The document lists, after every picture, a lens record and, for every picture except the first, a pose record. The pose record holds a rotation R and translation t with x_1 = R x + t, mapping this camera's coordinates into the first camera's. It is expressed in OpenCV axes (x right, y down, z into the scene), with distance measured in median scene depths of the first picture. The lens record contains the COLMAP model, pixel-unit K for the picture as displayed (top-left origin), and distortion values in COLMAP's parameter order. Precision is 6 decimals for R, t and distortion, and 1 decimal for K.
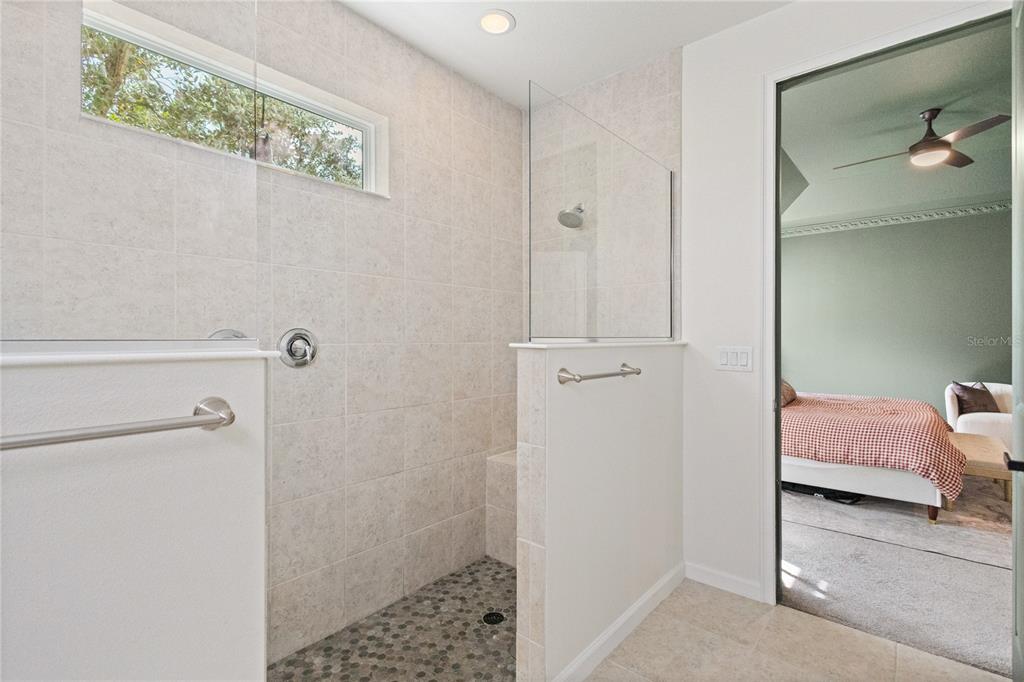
lens RADIAL K [[477.3, 0, 512.8], [0, 477.3, 338.4], [0, 0, 1]] dist [0.017223, -0.004317]
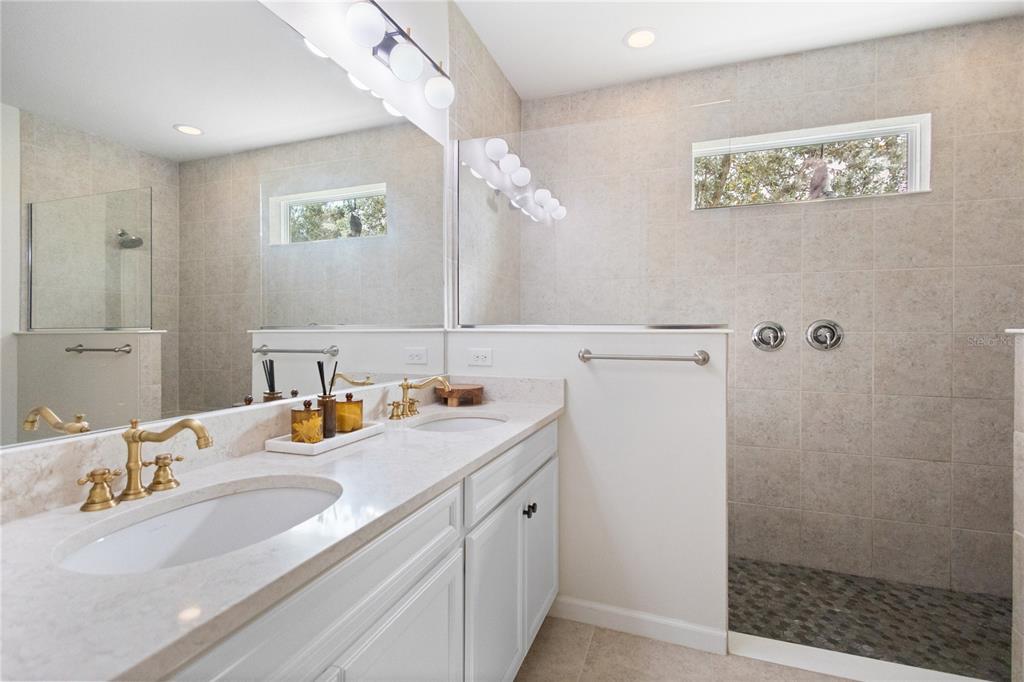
lens RADIAL K [[477.3, 0, 514.7], [0, 477.3, 336.3], [0, 0, 1]] dist [0.017223, -0.004317]
pose [[0.362157, 0.008880, -0.932075, 0.423530], [-0.004728, 0.999959, 0.007689, 0.016927], [0.932105, 0.001622, 0.362184, -0.226629]]
